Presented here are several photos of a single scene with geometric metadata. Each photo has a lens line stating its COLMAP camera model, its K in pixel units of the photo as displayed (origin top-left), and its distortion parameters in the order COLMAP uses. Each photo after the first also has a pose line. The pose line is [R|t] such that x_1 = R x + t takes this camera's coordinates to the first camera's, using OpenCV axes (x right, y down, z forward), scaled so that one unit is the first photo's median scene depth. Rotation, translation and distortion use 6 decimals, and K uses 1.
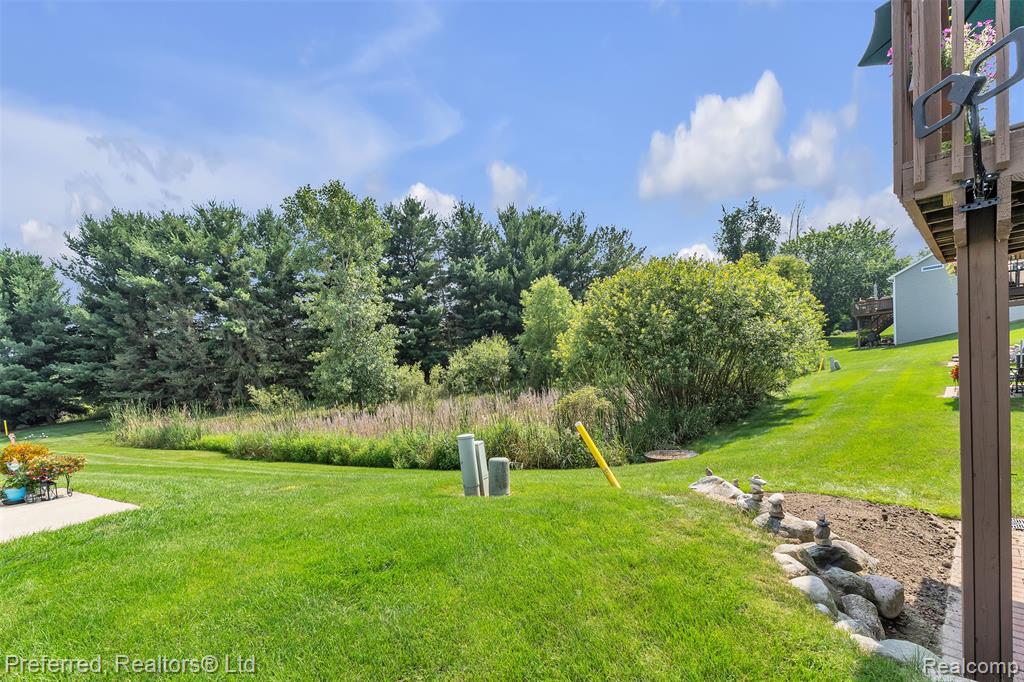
lens RADIAL K [[456.1, 0, 509.8], [0, 456.1, 398.5], [0, 0, 1]] dist [0.003786, 0.000384]
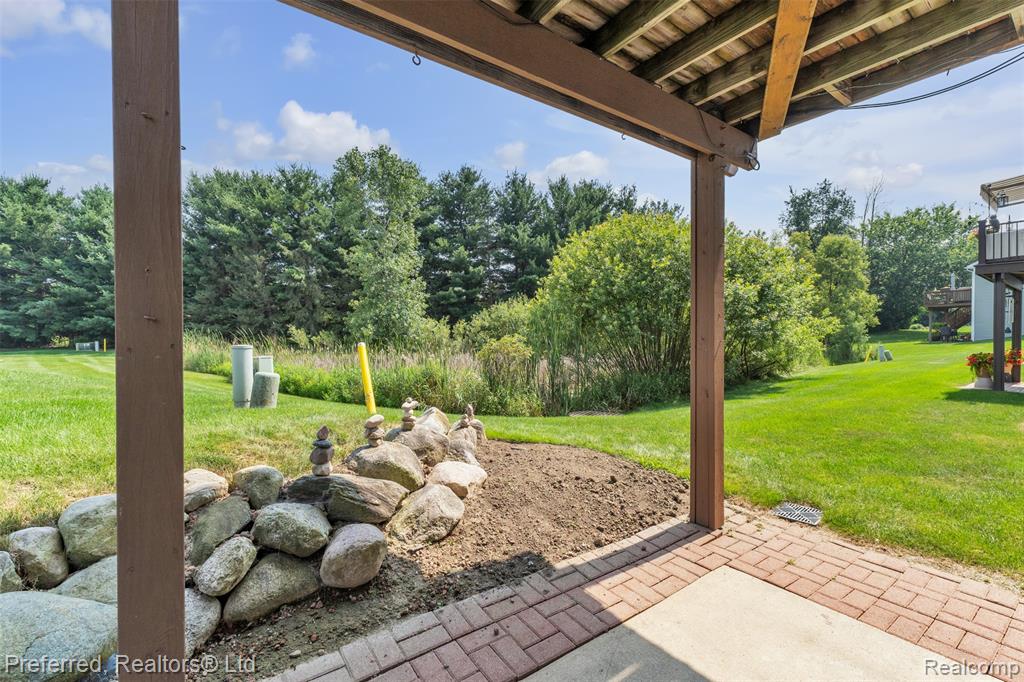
lens RADIAL K [[437.0, 0, 519.5], [0, 437.0, 344.9], [0, 0, 1]] dist [0.004267, 0.000833]
pose [[0.985756, 0.086920, -0.143982, 0.102119], [-0.094202, 0.994556, -0.044543, 0.011454], [0.139326, 0.057472, 0.988577, 0.033106]]
